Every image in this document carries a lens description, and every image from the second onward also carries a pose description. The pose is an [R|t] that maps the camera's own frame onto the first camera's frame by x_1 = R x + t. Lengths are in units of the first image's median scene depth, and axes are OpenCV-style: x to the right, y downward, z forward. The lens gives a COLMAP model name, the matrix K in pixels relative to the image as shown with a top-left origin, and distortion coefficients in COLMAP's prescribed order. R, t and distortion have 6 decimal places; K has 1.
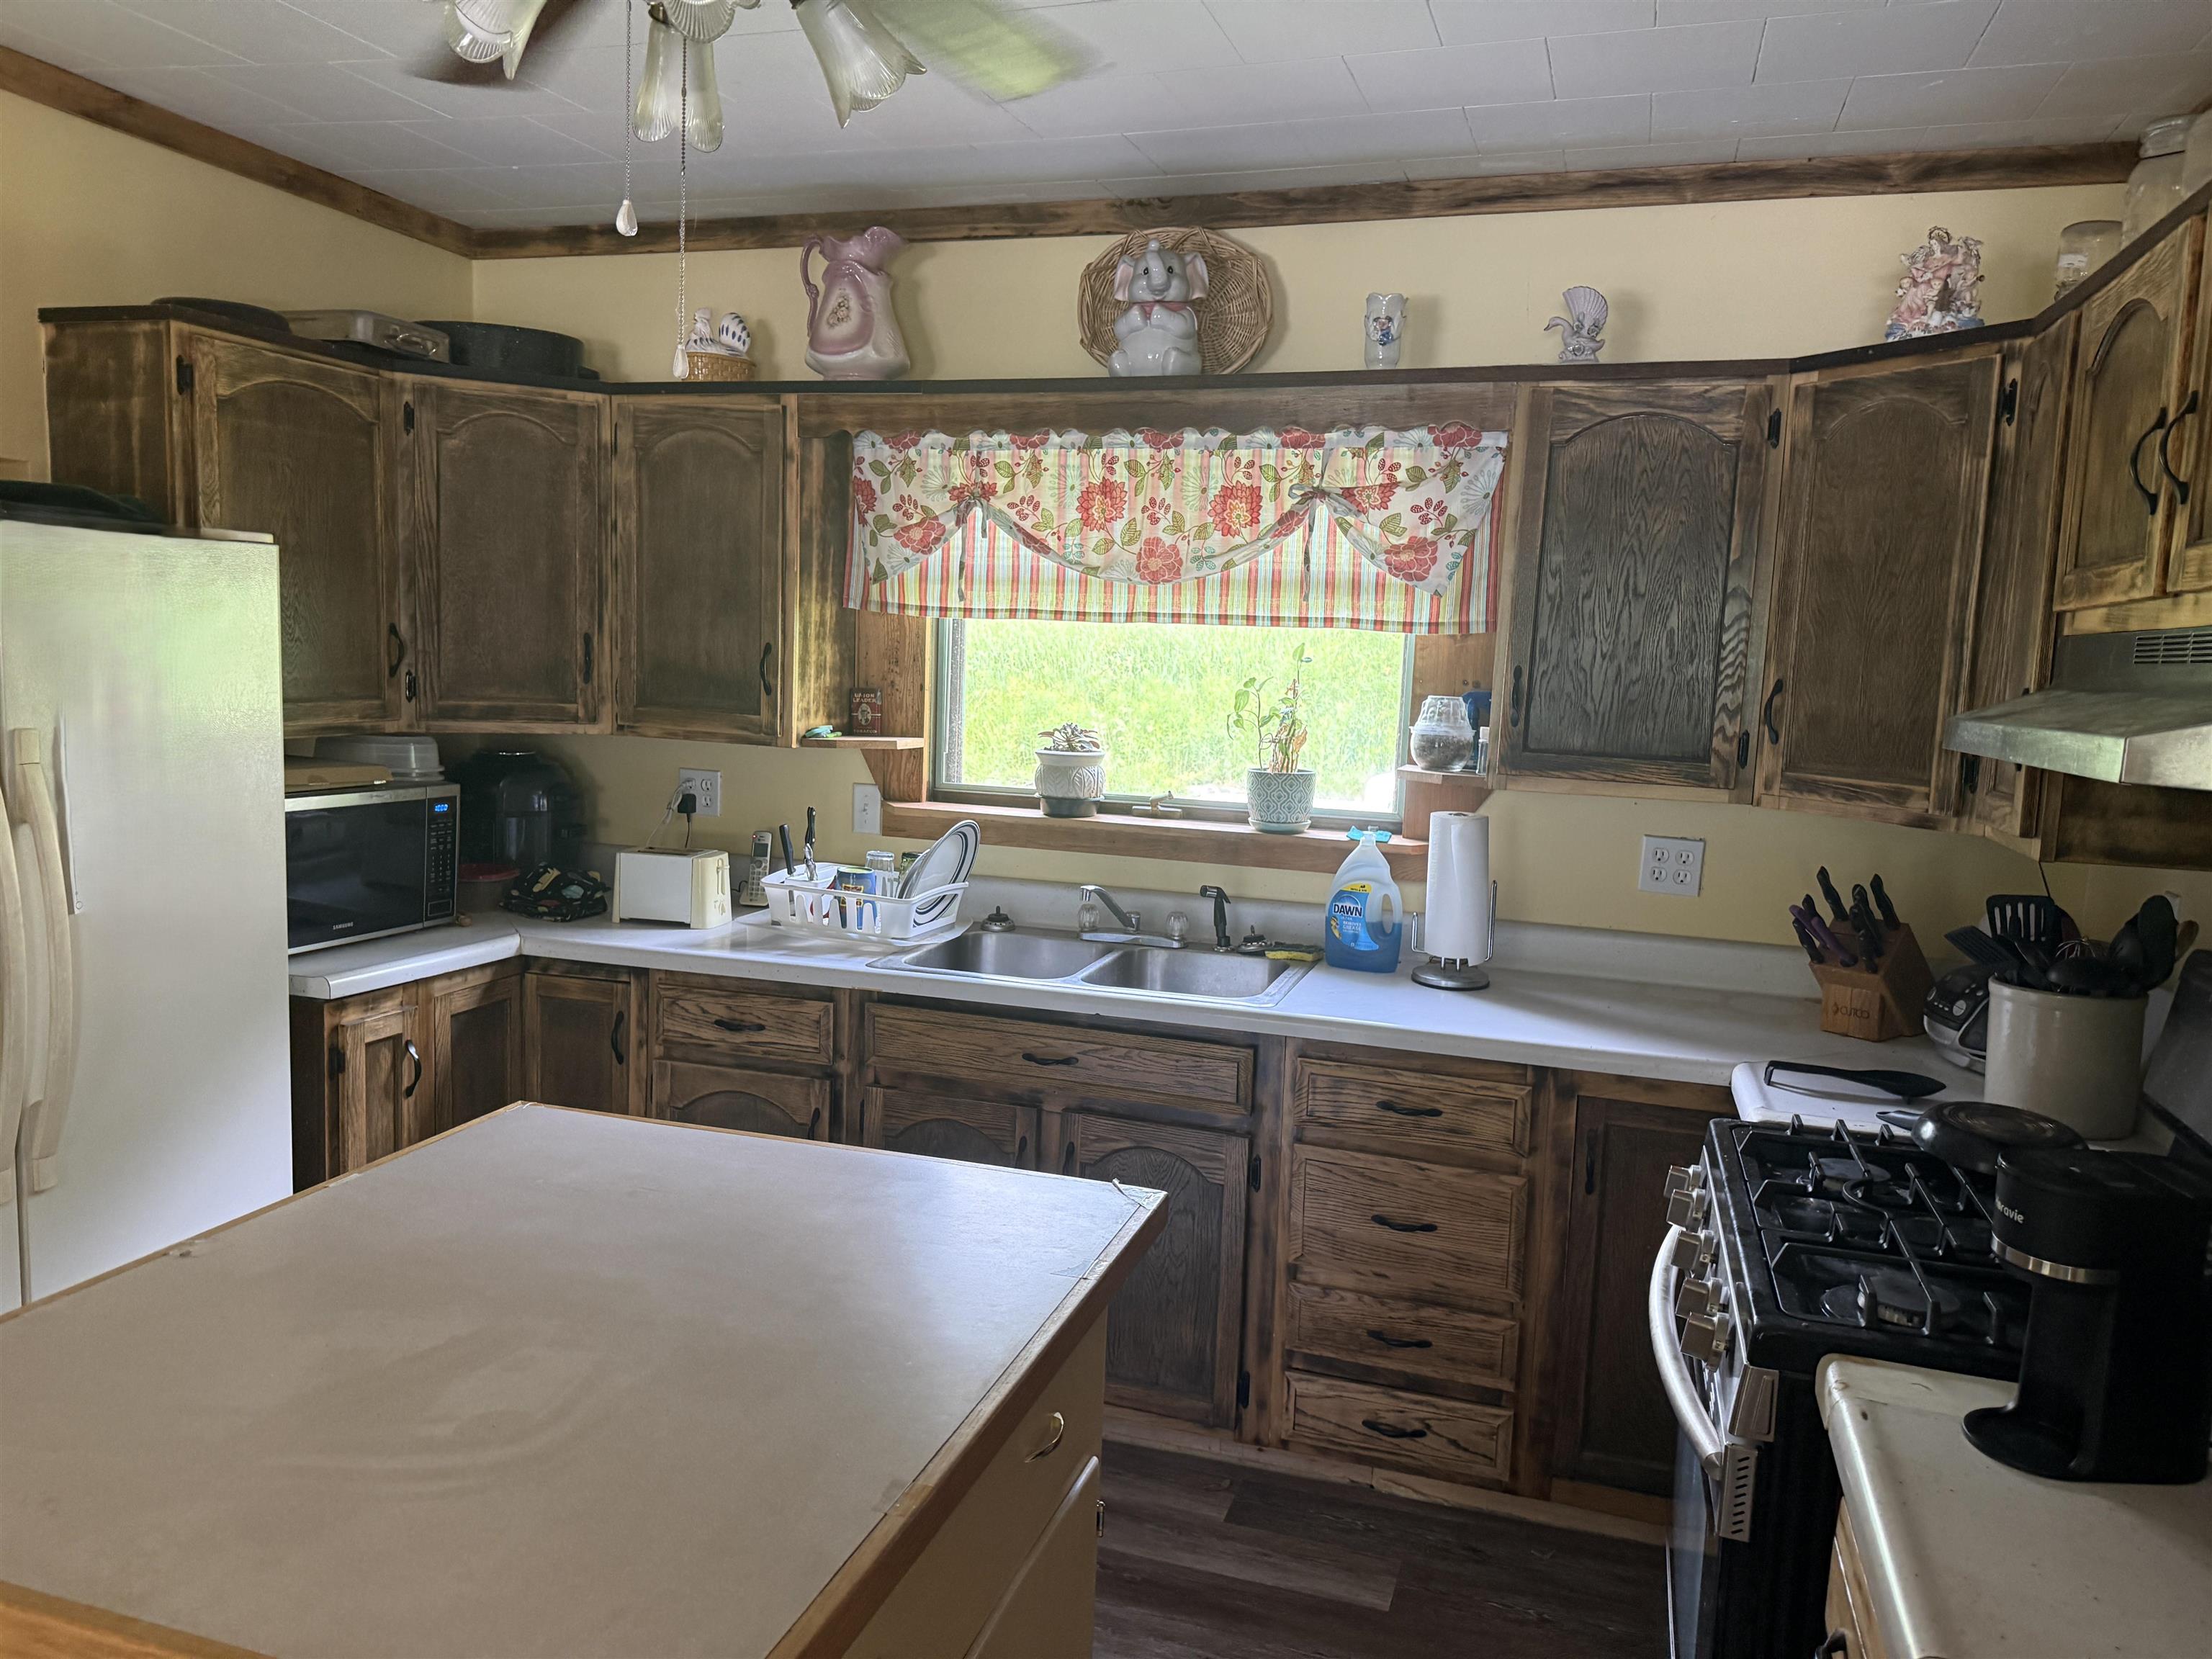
lens RADIAL K [[1566.0, 0, 1106.0], [0, 1566.0, 829.5], [0, 0, 1]] dist [0.233565, -0.310171]
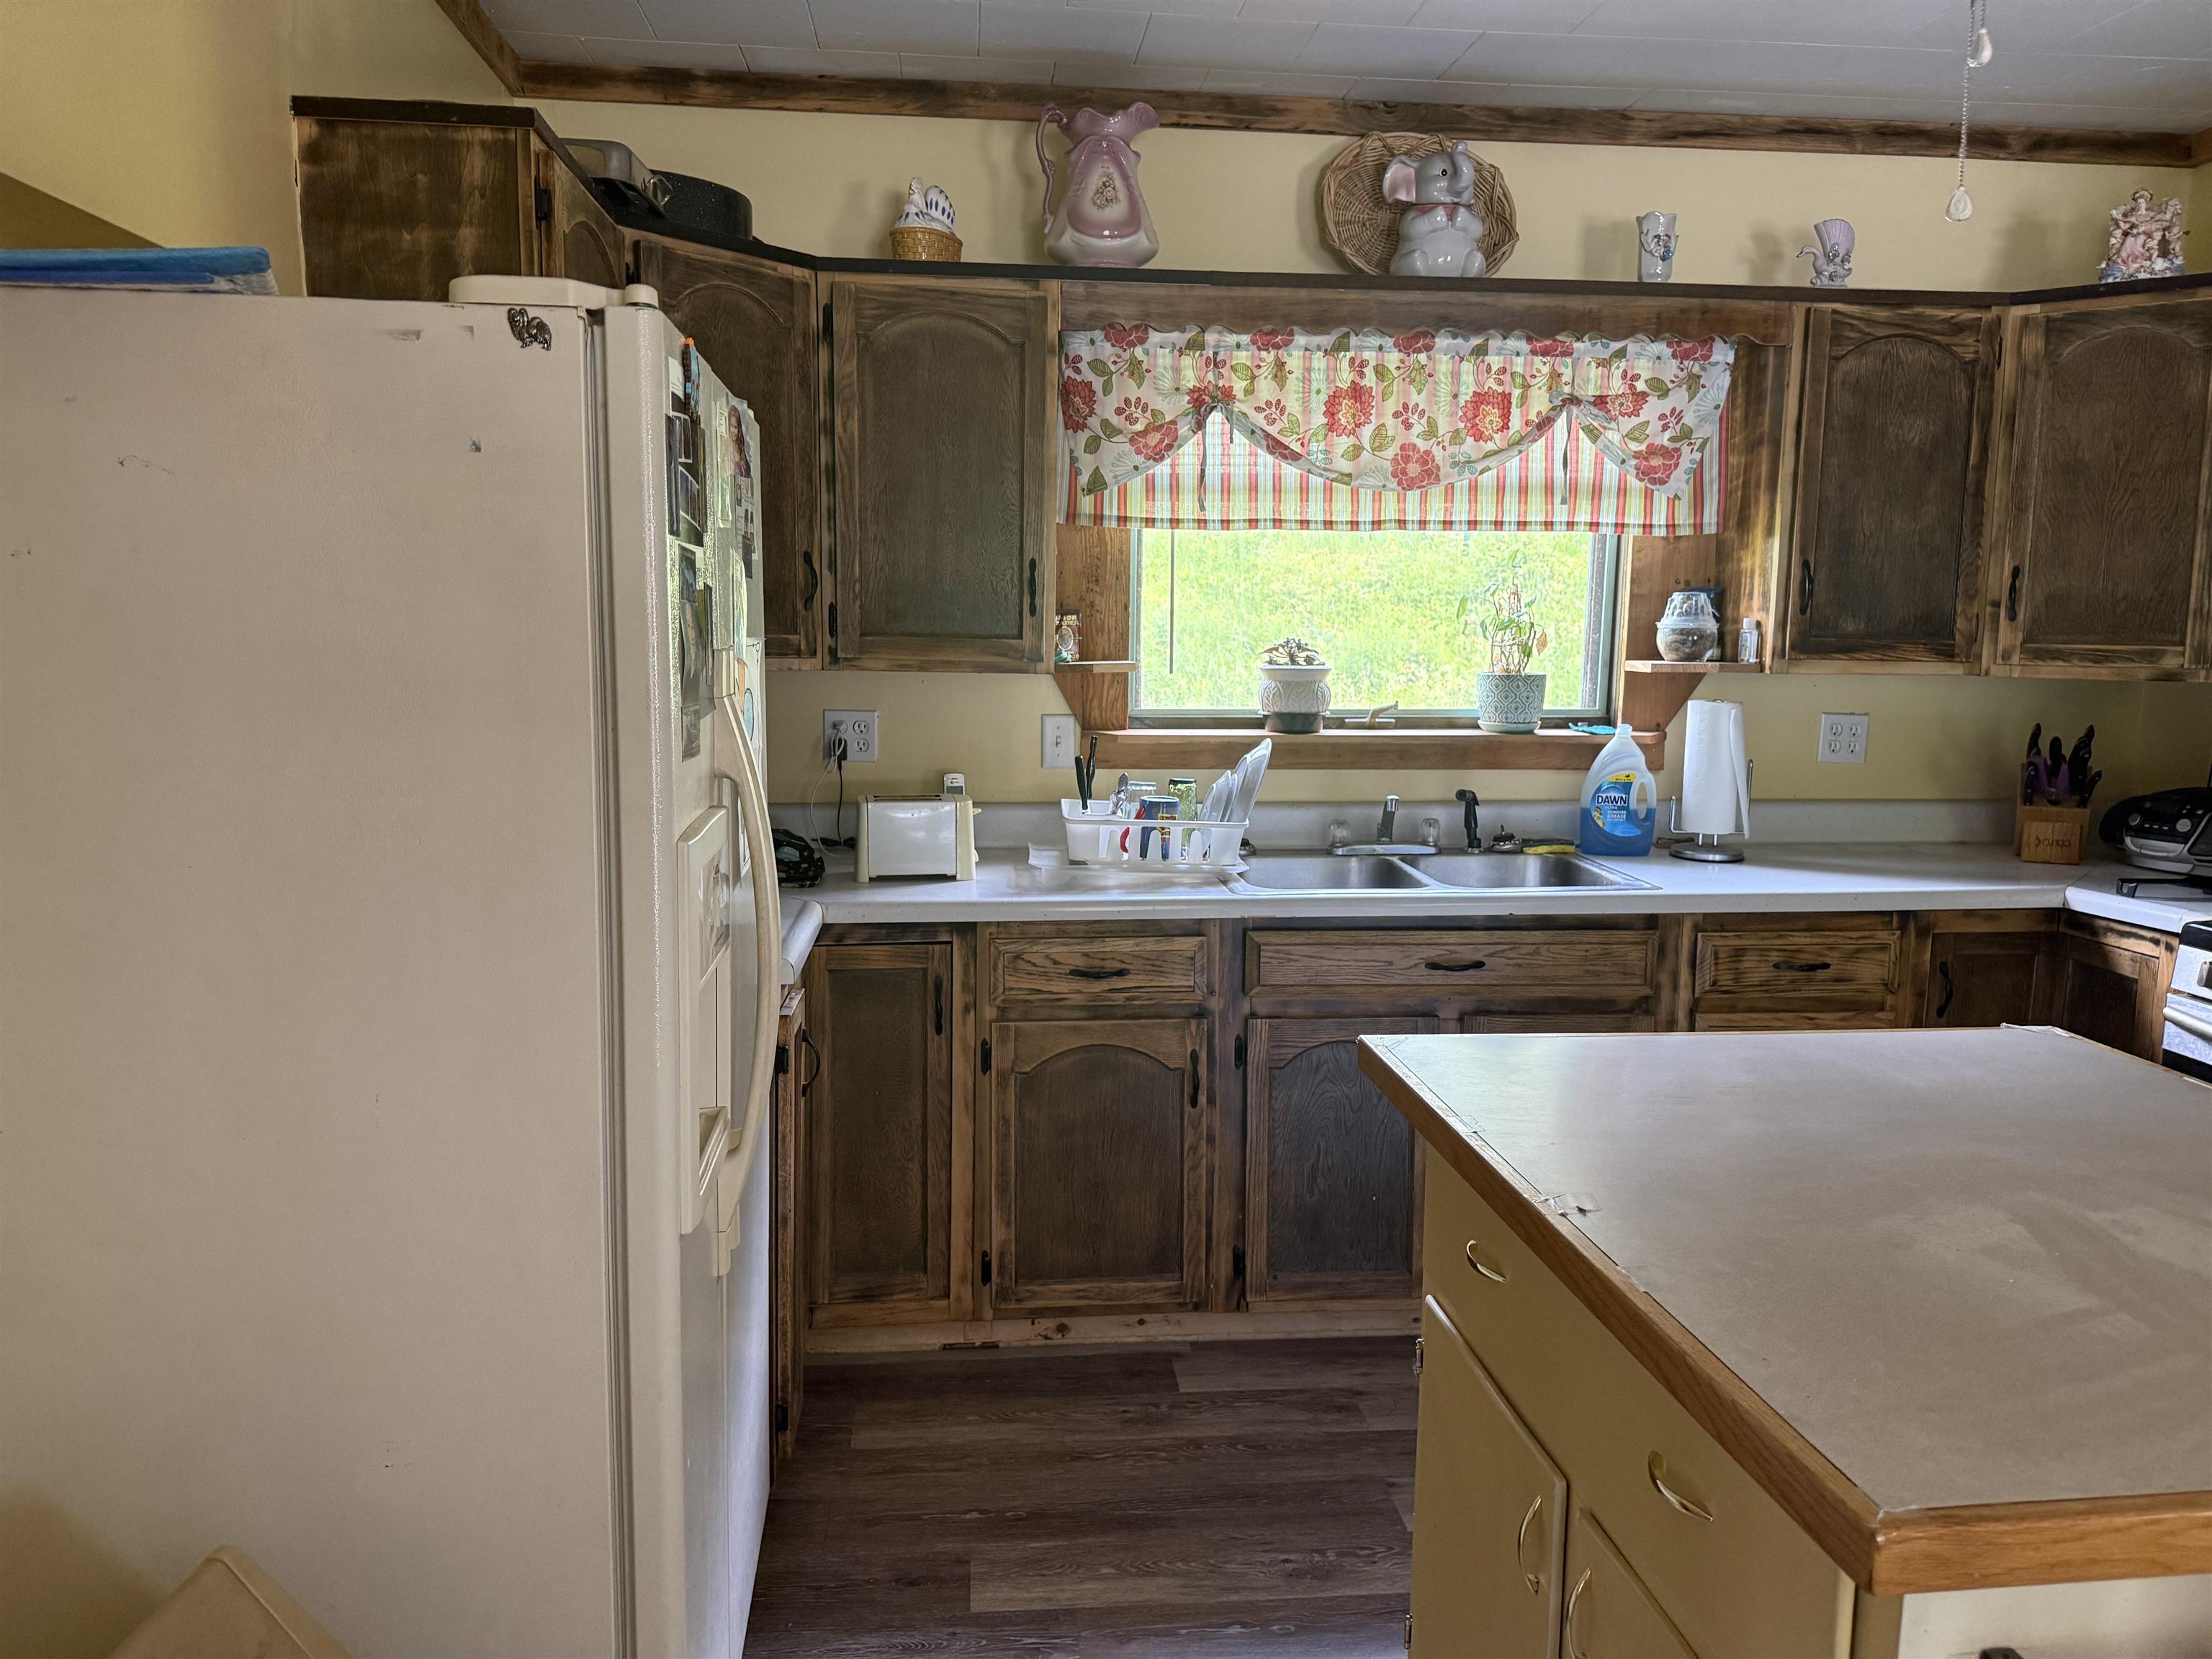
lens RADIAL K [[1550.2, 0, 1106.0], [0, 1550.2, 829.5], [0, 0, 1]] dist [0.192842, -0.311573]
pose [[0.907674, -0.080397, 0.411903, -0.573348], [0.071441, 0.996754, 0.037121, 0.007323], [-0.413550, -0.004266, 0.910471, 0.175025]]
